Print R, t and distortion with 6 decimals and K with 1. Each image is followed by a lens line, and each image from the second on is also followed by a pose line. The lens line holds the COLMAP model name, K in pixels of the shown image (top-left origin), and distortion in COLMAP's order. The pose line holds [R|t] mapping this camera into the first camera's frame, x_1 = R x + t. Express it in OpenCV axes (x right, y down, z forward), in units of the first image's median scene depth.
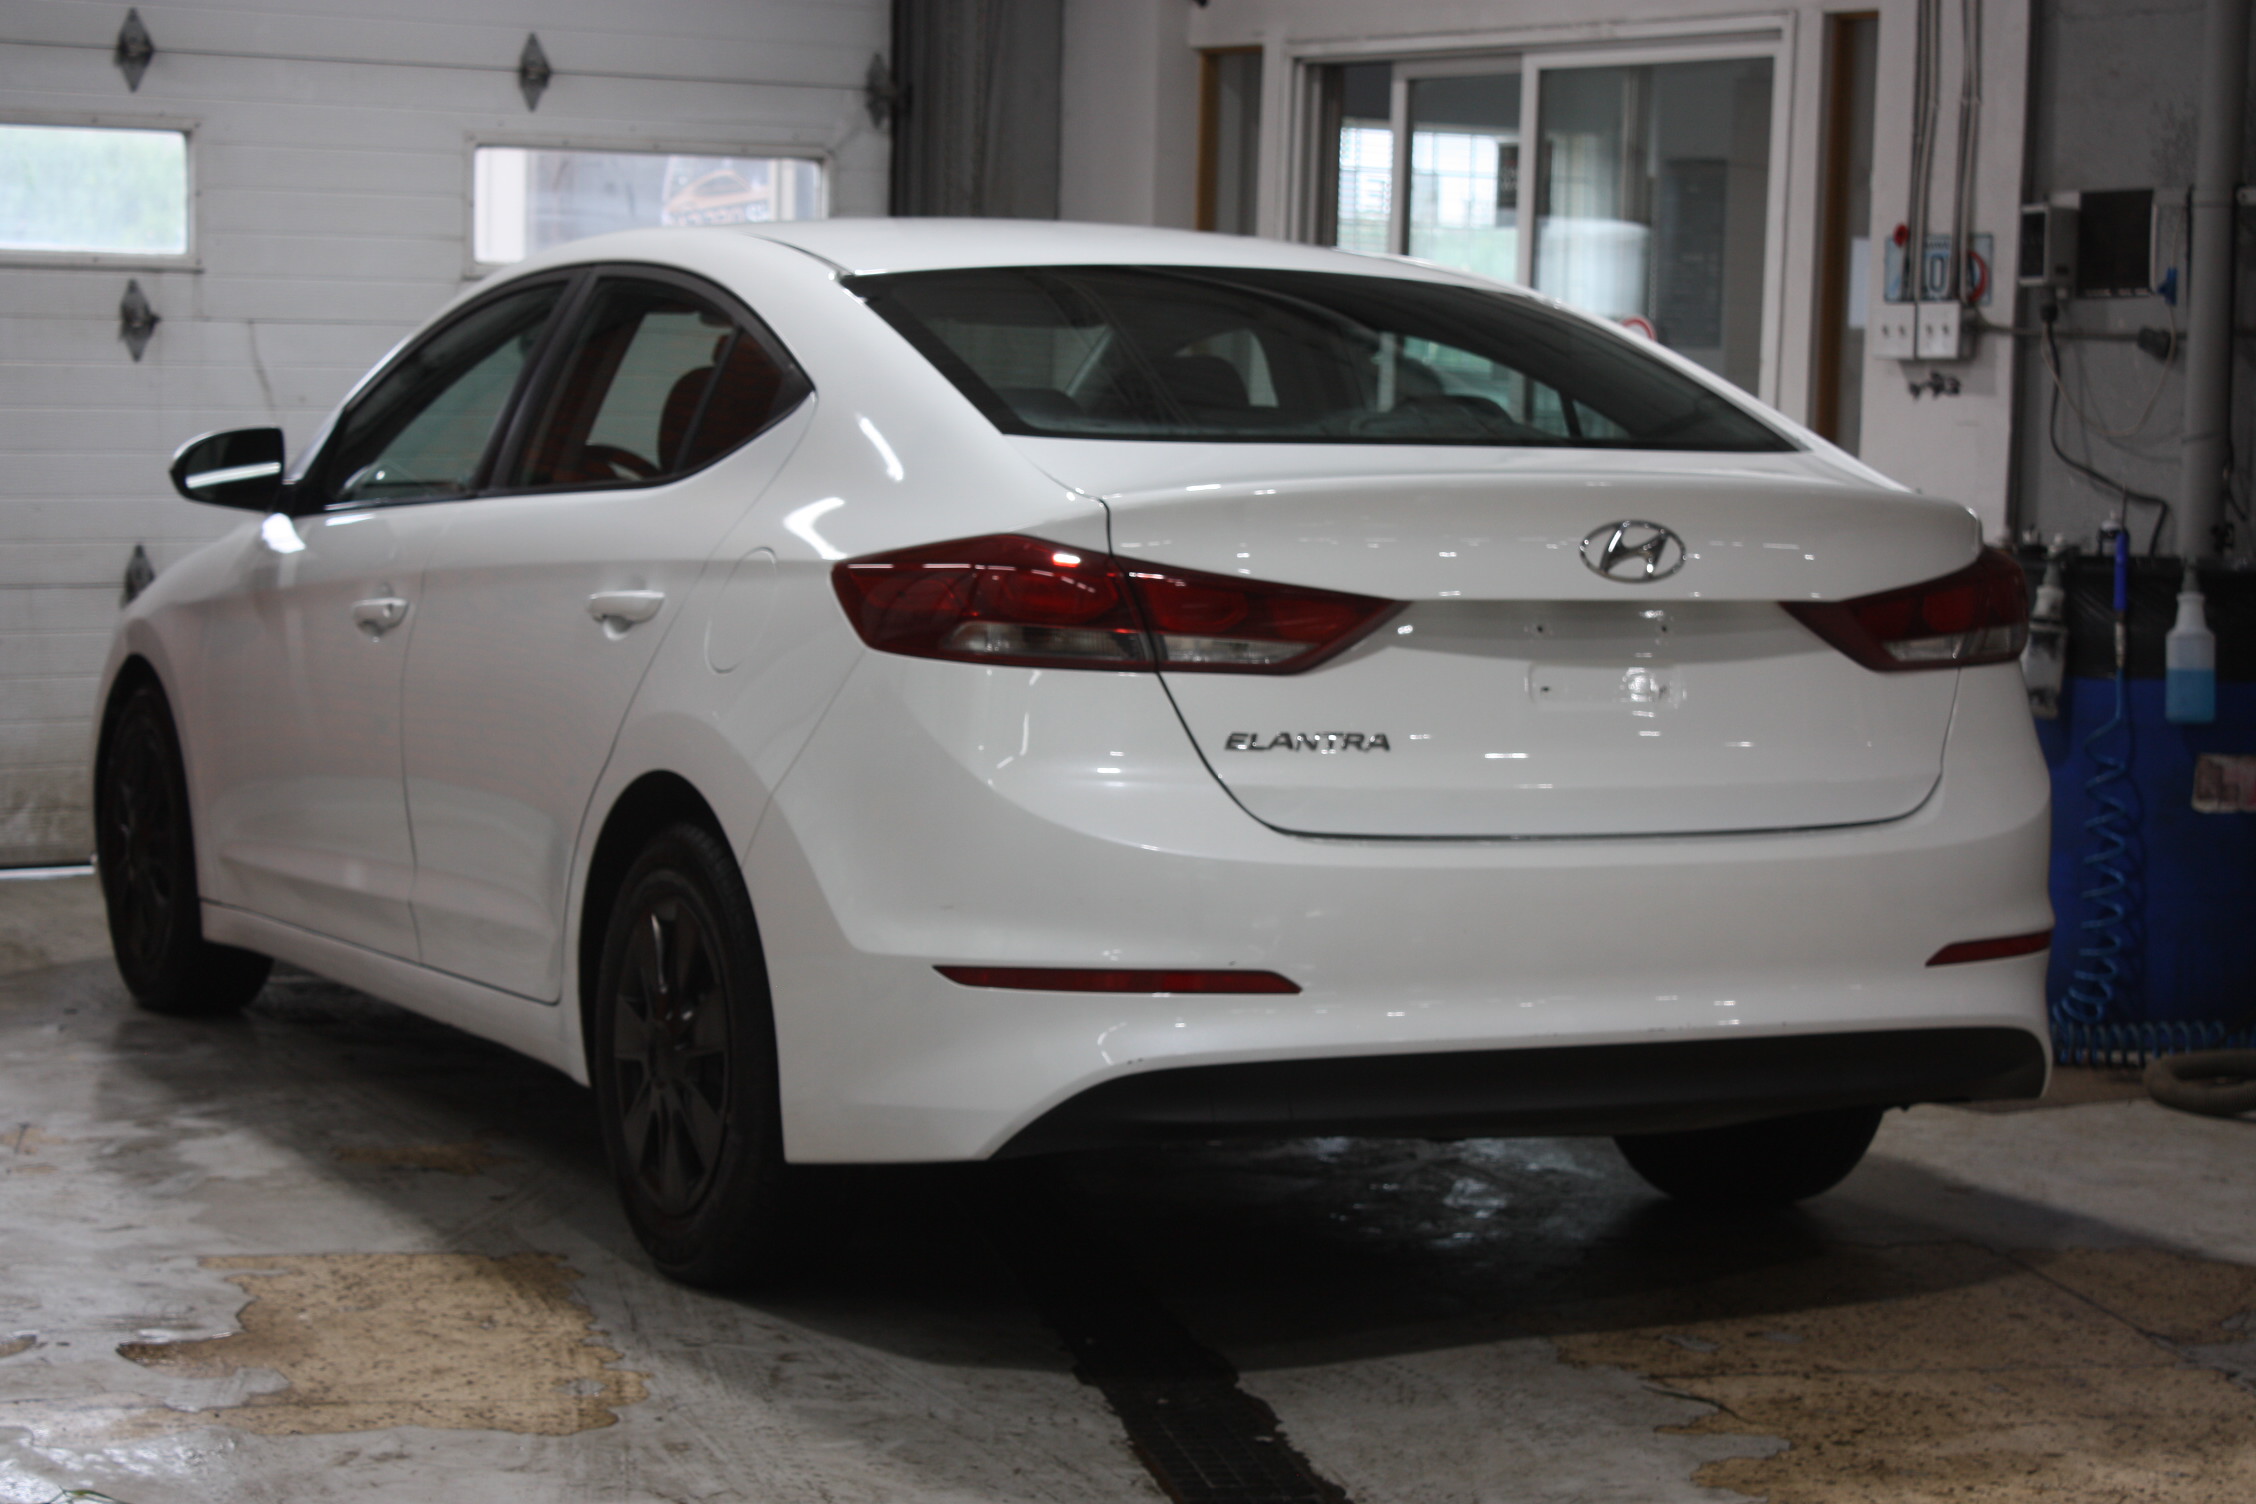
lens RADIAL K [[4909.7, 0, 1128.2], [0, 4909.7, 757.8], [0, 0, 1]] dist [0.016016, 0.000000]
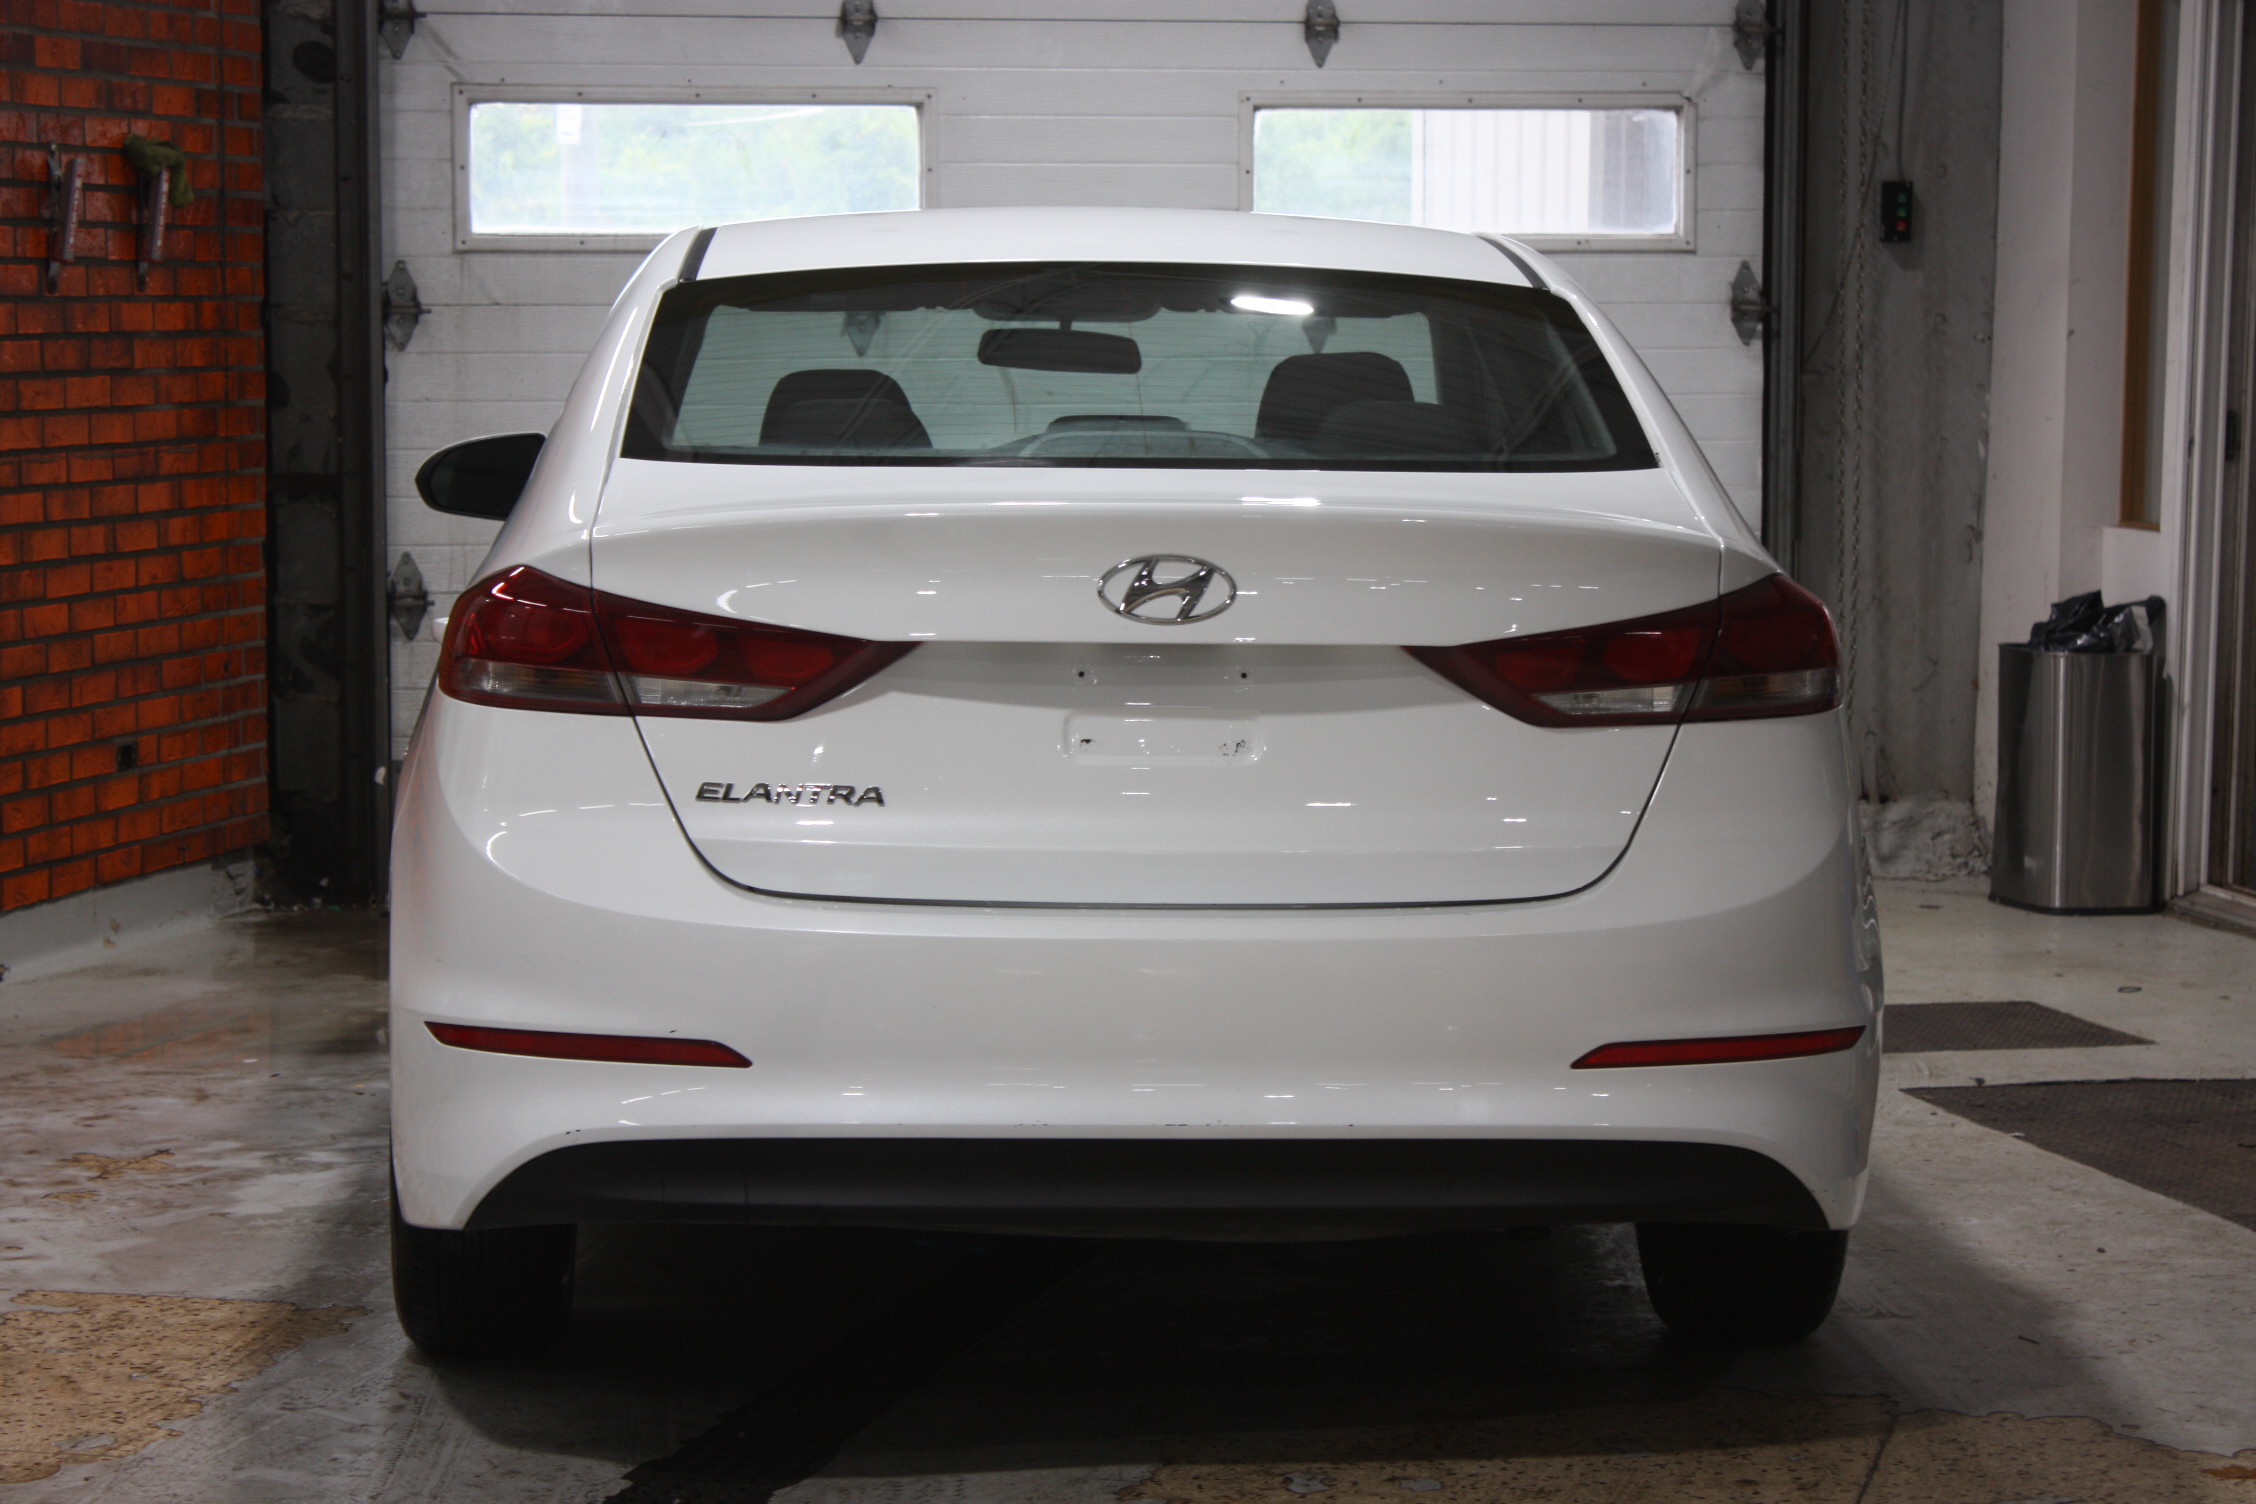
lens RADIAL K [[5725.7, 0, 1128.1], [0, 5725.7, 745.4], [0, 0, 1]] dist [0.139698, 0.000000]
pose [[0.906659, 0.018480, -0.421459, 0.533682], [-0.019406, 0.999809, 0.002092, -0.015493], [0.421417, 0.006282, 0.906845, 0.052653]]
